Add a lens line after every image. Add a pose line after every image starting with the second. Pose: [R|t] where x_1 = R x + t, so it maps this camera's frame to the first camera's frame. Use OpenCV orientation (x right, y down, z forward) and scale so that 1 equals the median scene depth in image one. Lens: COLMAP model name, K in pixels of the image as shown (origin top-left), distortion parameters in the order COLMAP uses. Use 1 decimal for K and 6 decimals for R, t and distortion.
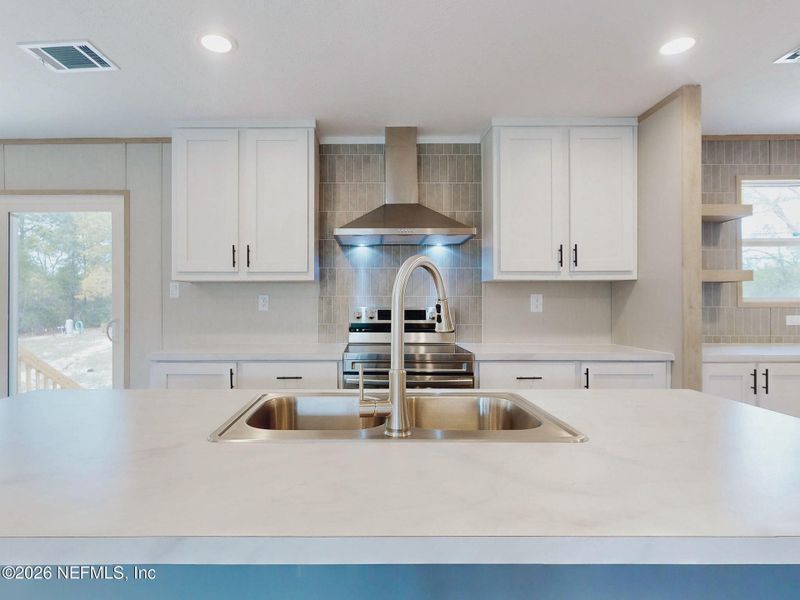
lens RADIAL K [[436.1, 0, 384.5], [0, 436.1, 292.3], [0, 0, 1]] dist [0.011167, 0.000365]
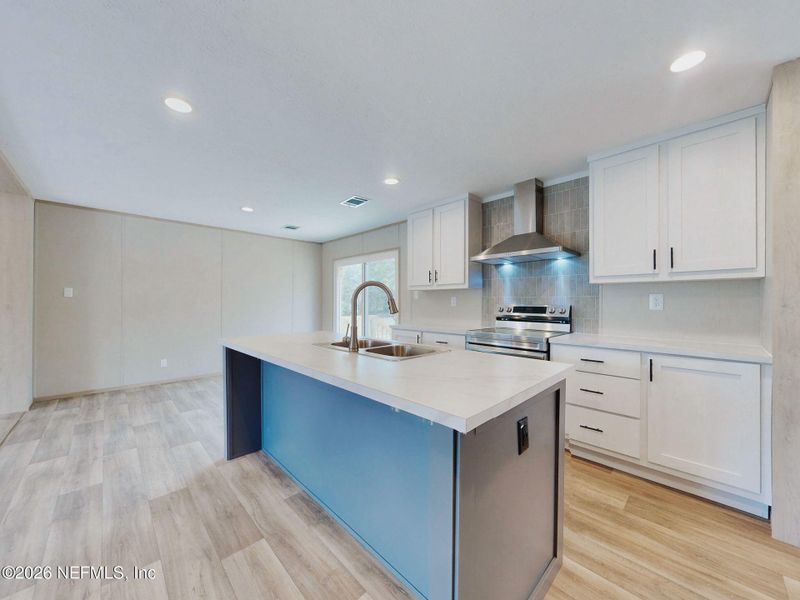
lens RADIAL K [[308.6, 0, 394.4], [0, 308.6, 293.5], [0, 0, 1]] dist [0.011157, -0.000417]
pose [[0.695057, -0.017234, -0.718748, 0.464032], [0.013813, 0.999848, -0.010616, 0.002492], [0.718822, -0.002549, 0.695190, -0.033529]]
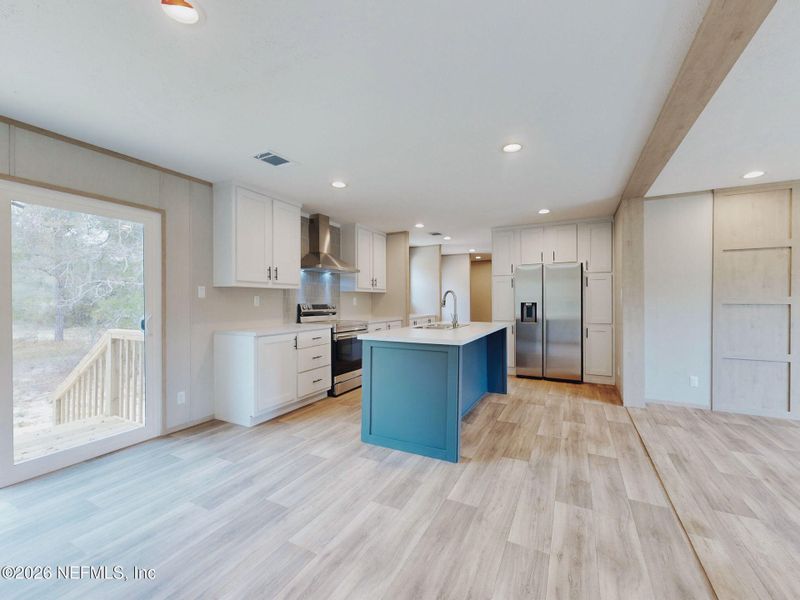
lens RADIAL K [[339.3, 0, 401.0], [0, 339.3, 303.4], [0, 0, 1]] dist [-0.008113, 0.002485]
pose [[0.441322, -0.006131, 0.897328, -1.206086], [-0.020121, 0.999658, 0.016725, 0.001226], [-0.897123, -0.025436, 0.441047, -0.030805]]
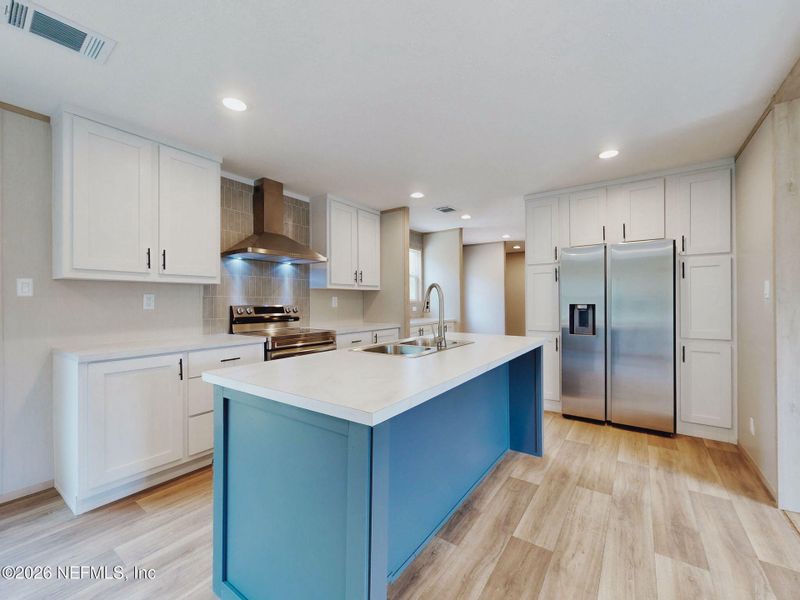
lens RADIAL K [[339.3, 0, 400.5], [0, 339.3, 301.6], [0, 0, 1]] dist [-0.008113, 0.002485]
pose [[0.563002, -0.000267, 0.826455, -0.641033], [-0.018541, 0.999744, 0.012953, 0.000875], [-0.826247, -0.022616, 0.562853, 0.013135]]
